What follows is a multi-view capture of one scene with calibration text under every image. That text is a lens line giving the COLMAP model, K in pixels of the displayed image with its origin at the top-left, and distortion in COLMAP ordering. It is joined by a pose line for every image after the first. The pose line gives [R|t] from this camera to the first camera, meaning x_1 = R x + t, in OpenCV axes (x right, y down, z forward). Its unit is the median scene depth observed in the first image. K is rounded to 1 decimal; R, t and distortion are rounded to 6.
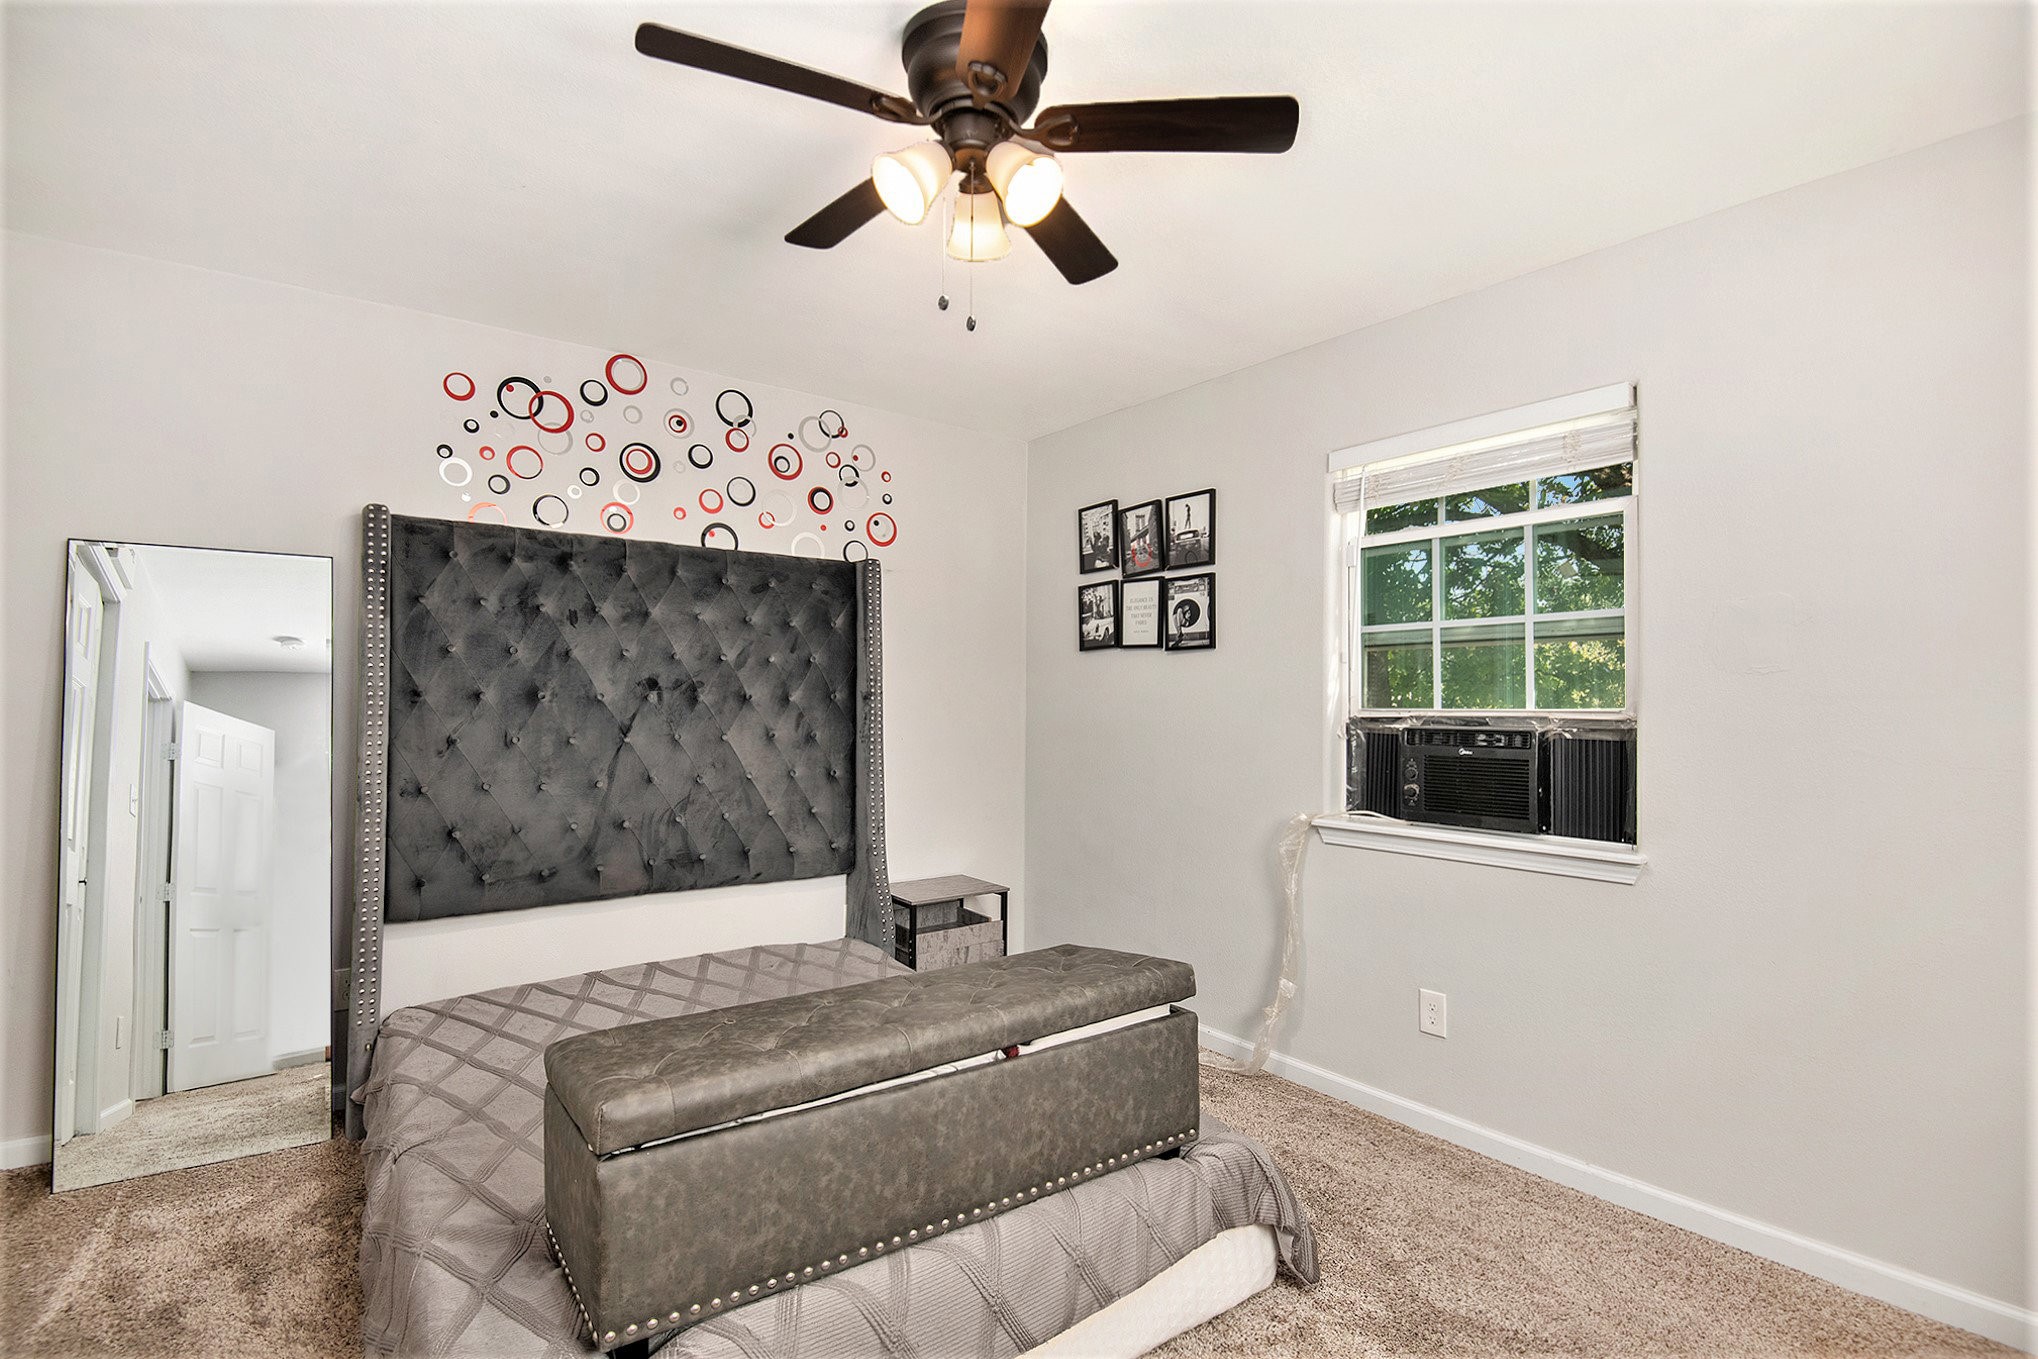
lens RADIAL K [[951.6, 0, 1028.9], [0, 951.6, 685.3], [0, 0, 1]] dist [-0.007626, -0.014926]
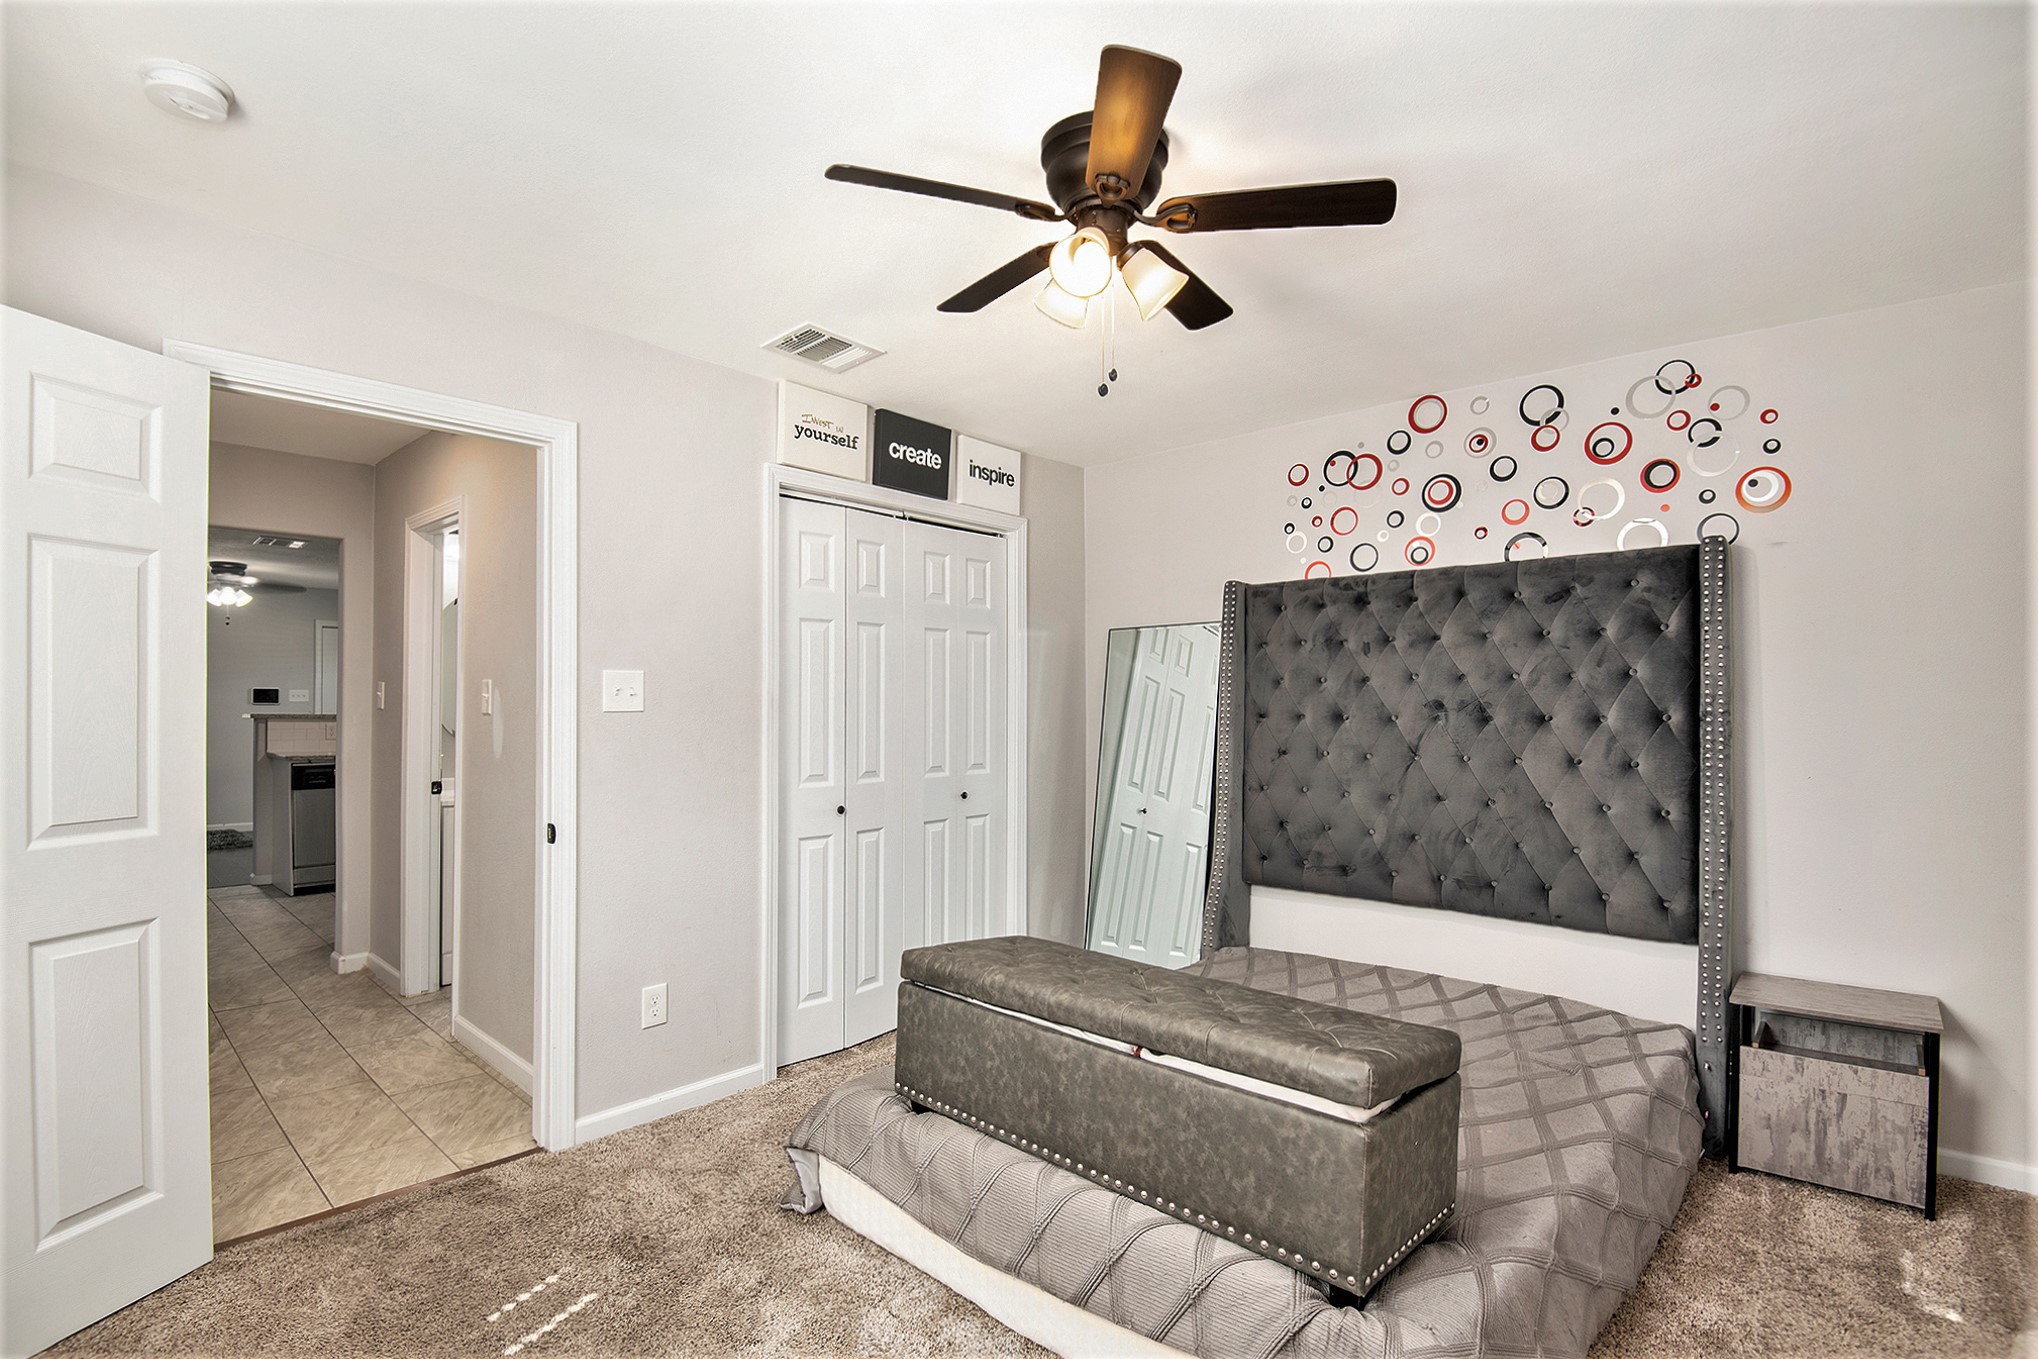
lens RADIAL K [[951.6, 0, 1022.1], [0, 951.6, 693.0], [0, 0, 1]] dist [-0.007626, -0.014926]
pose [[0.183688, -0.027171, -0.982609, 0.532791], [0.009675, 0.999619, -0.025833, 0.007366], [0.982937, -0.004762, 0.183881, 0.361023]]
